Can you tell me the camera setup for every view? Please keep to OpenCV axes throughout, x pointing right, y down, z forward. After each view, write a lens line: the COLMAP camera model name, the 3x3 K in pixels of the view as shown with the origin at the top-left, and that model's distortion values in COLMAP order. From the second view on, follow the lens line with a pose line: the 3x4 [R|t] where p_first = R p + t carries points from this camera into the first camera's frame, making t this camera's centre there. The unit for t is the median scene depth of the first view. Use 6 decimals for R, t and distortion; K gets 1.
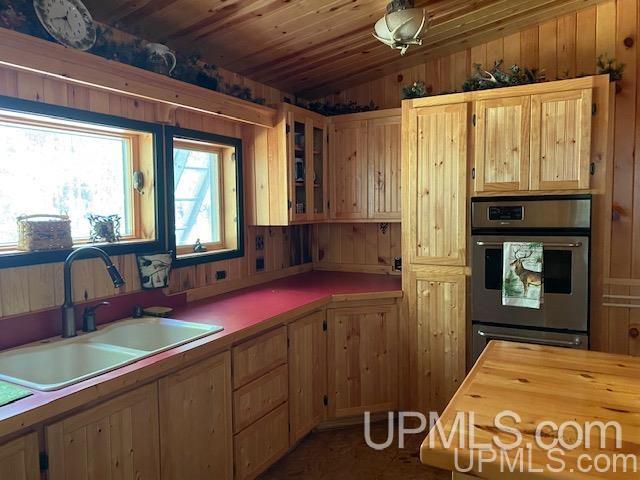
lens RADIAL K [[483.2, 0, 320.0], [0, 483.2, 240.0], [0, 0, 1]] dist [0.010094, 0.001696]
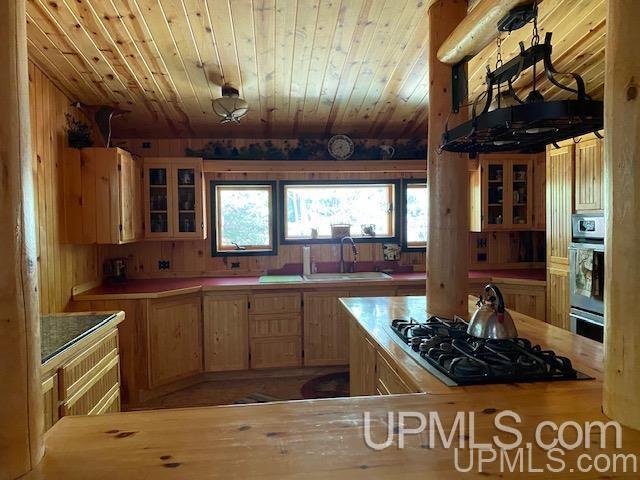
lens RADIAL K [[483.2, 0, 320.0], [0, 483.2, 240.0], [0, 0, 1]] dist [0.010094, 0.001696]
pose [[0.569405, 0.039989, -0.821084, 1.119577], [-0.047622, 0.998743, 0.015617, -0.003559], [0.820677, 0.030209, 0.570594, -0.387486]]
